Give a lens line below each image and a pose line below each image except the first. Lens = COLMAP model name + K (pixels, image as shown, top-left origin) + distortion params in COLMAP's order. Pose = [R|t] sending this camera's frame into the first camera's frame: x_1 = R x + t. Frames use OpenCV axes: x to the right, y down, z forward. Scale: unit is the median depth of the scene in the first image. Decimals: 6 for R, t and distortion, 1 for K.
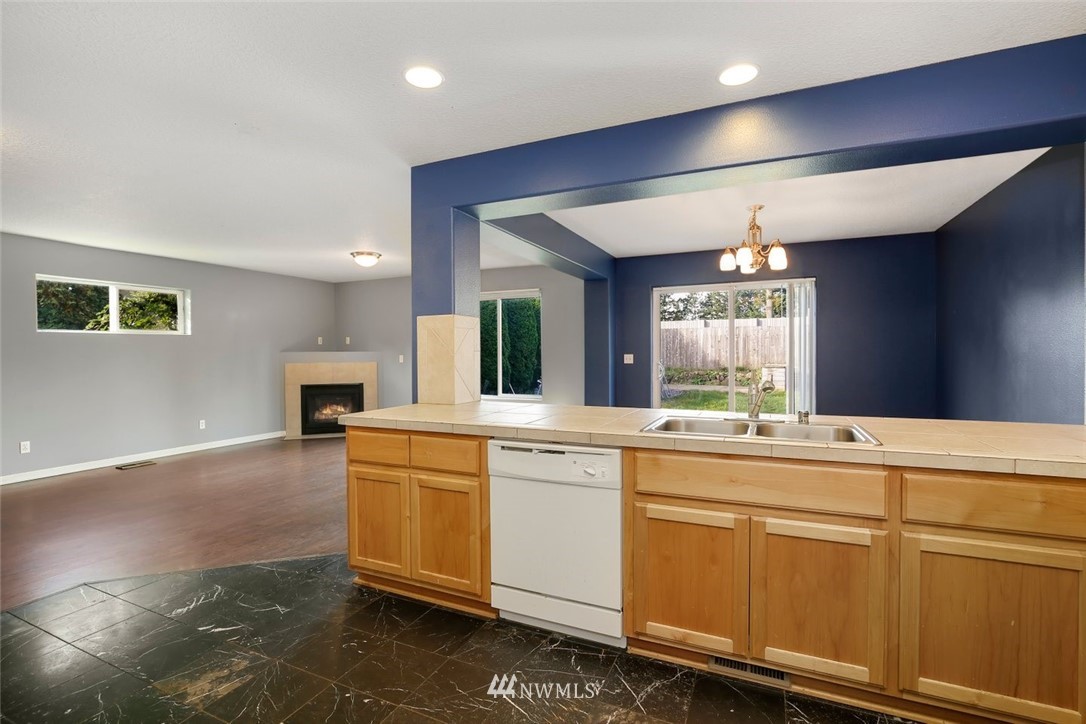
lens RADIAL K [[505.7, 0, 533.2], [0, 505.7, 348.4], [0, 0, 1]] dist [-0.008855, 0.002102]
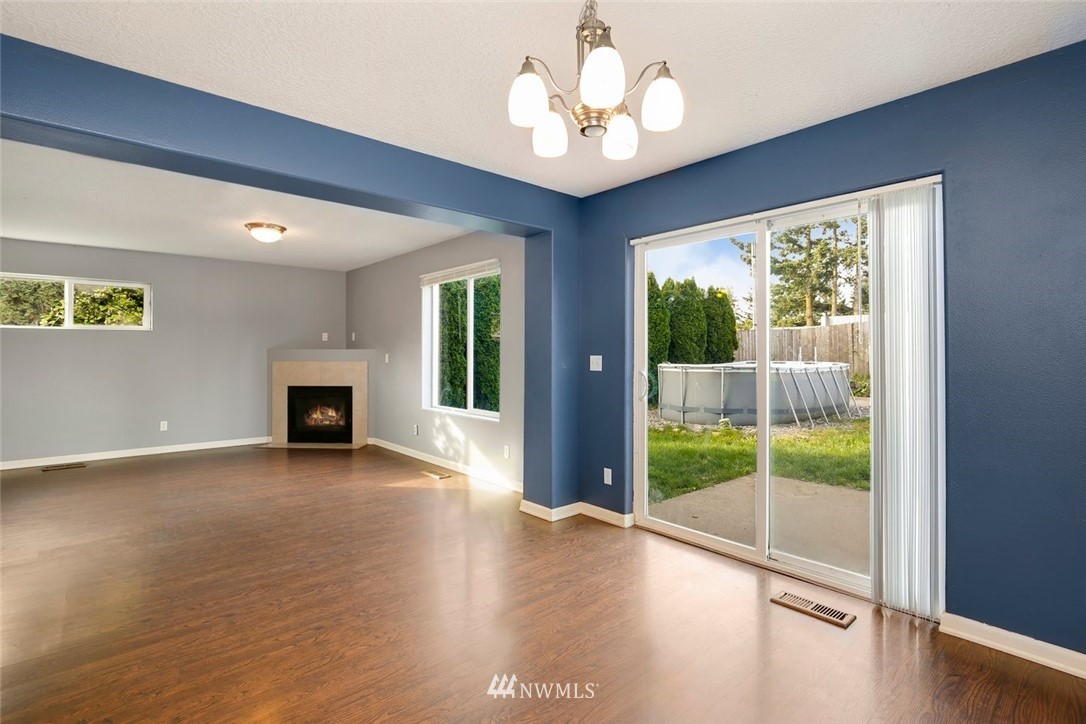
lens RADIAL K [[505.7, 0, 540.5], [0, 505.7, 362.6], [0, 0, 1]] dist [-0.008855, 0.002102]
pose [[0.918007, 0.014150, -0.396311, 0.382598], [-0.003609, 0.999620, 0.027332, 0.004271], [0.396547, -0.023661, 0.917710, 0.437360]]
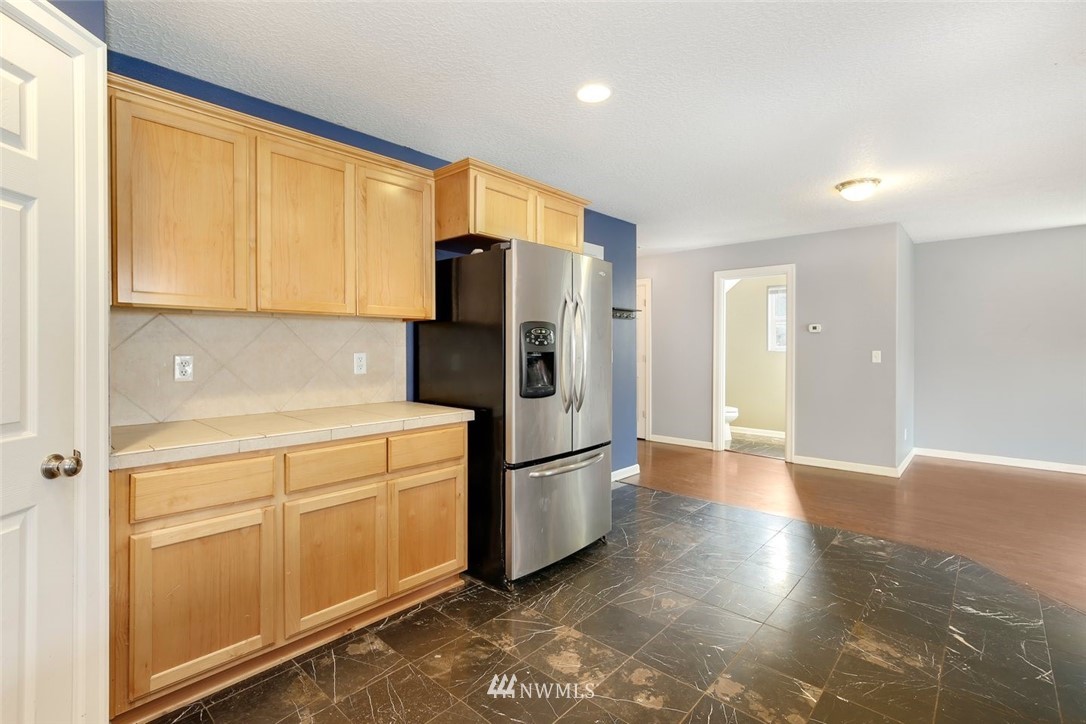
lens RADIAL K [[505.7, 0, 538.7], [0, 505.7, 347.4], [0, 0, 1]] dist [-0.008855, 0.002102]
pose [[-0.302296, 0.009633, -0.953165, 0.186078], [0.005634, 0.999950, 0.008319, -0.000296], [0.953197, -0.002855, -0.302335, 0.193653]]
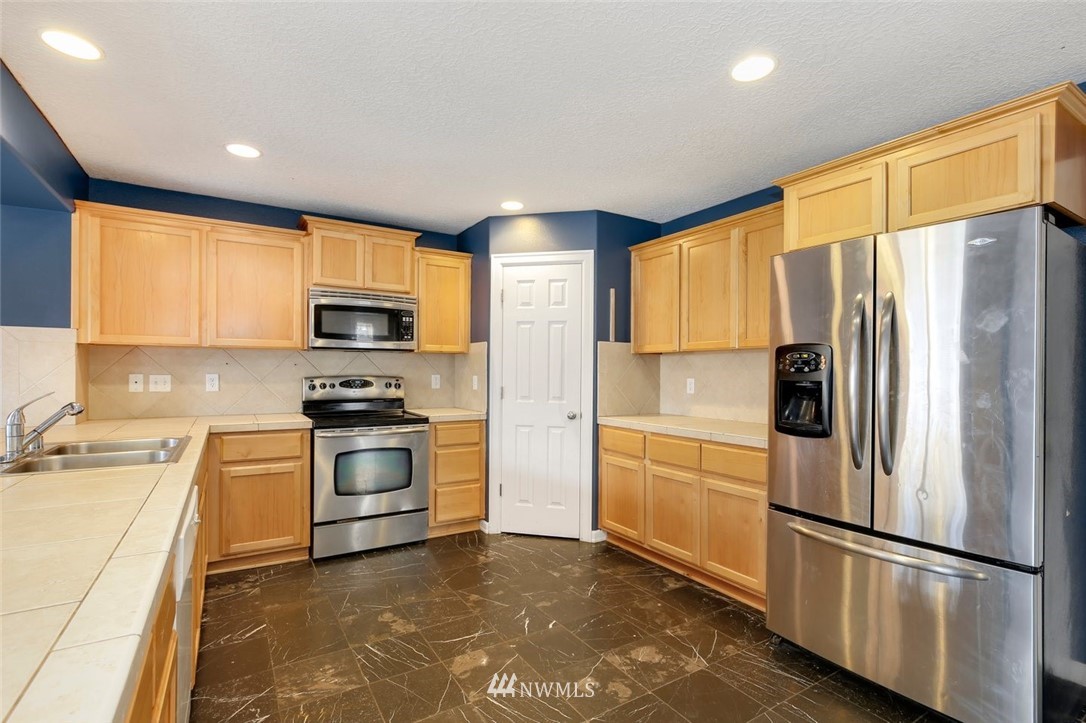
lens RADIAL K [[505.7, 0, 534.7], [0, 505.7, 369.9], [0, 0, 1]] dist [-0.008855, 0.002102]
pose [[-0.829849, 0.001949, 0.557985, -0.255011], [-0.005536, 0.999916, -0.011726, 0.004669], [-0.557961, -0.012820, -0.829768, 0.455716]]
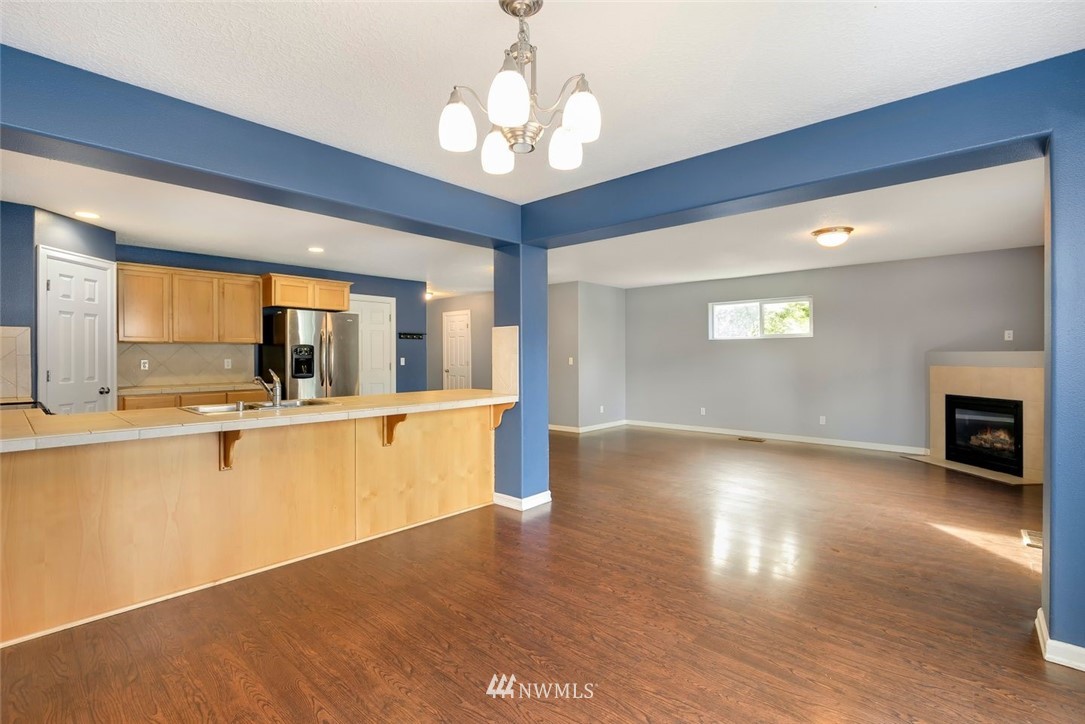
lens RADIAL K [[505.2, 0, 534.7], [0, 505.2, 356.0], [0, 0, 1]] dist [-0.008855, 0.002102]
pose [[-0.290785, 0.008609, -0.956750, 0.574269], [0.010552, 0.999928, 0.005790, 0.002378], [0.956730, -0.008412, -0.290855, 0.767513]]
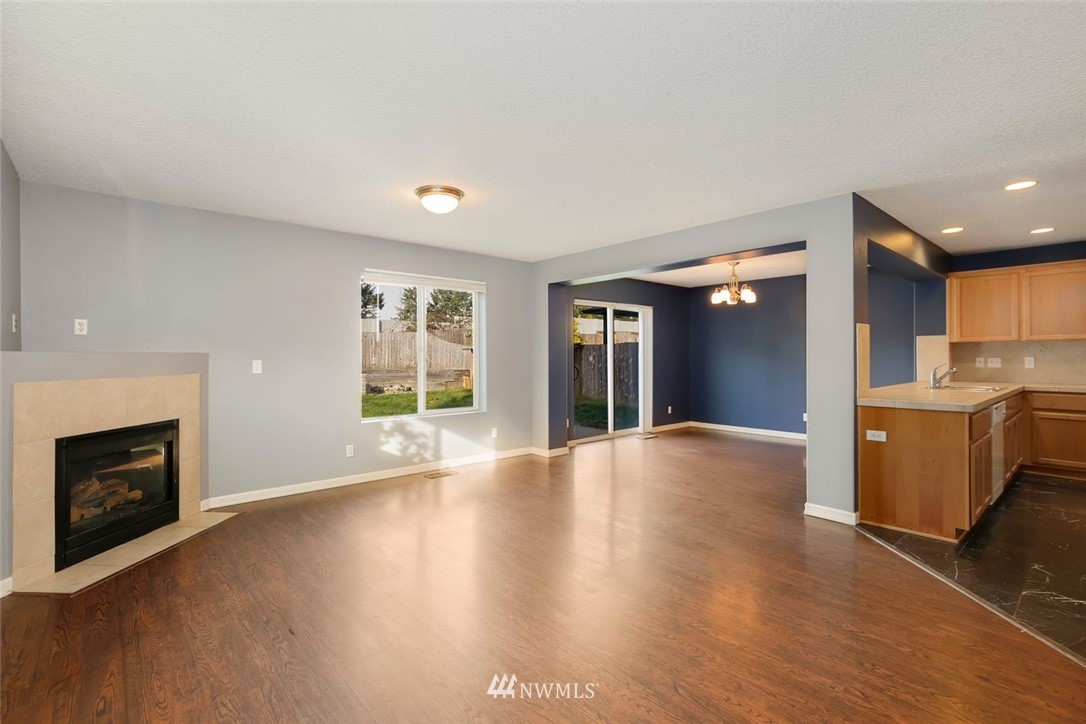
lens RADIAL K [[505.7, 0, 541.0], [0, 505.7, 357.8], [0, 0, 1]] dist [-0.008855, 0.002102]
pose [[0.395322, 0.005226, 0.918528, -0.820864], [-0.004892, 0.999982, -0.003583, 0.013280], [-0.918529, -0.003077, 0.395341, 0.639158]]
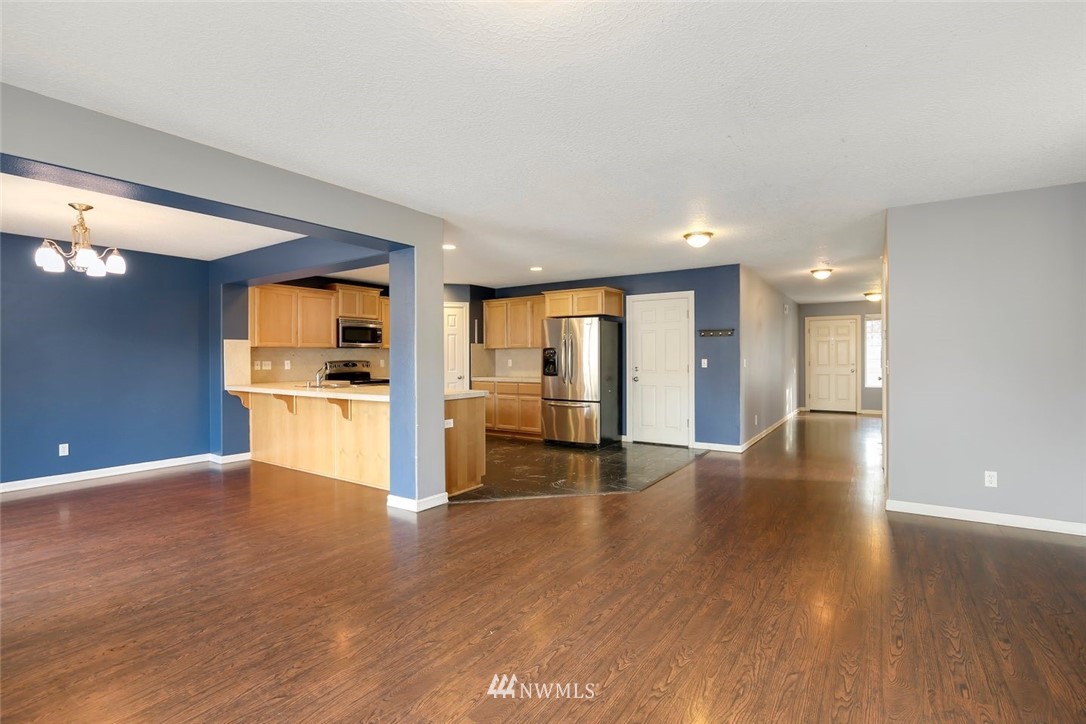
lens RADIAL K [[505.7, 0, 529.6], [0, 505.7, 364.8], [0, 0, 1]] dist [-0.008855, 0.002102]
pose [[-0.984955, 0.008762, 0.172589, -0.365859], [0.010161, 0.999922, 0.007224, 0.011457], [-0.172512, 0.008869, -0.984967, 1.209611]]
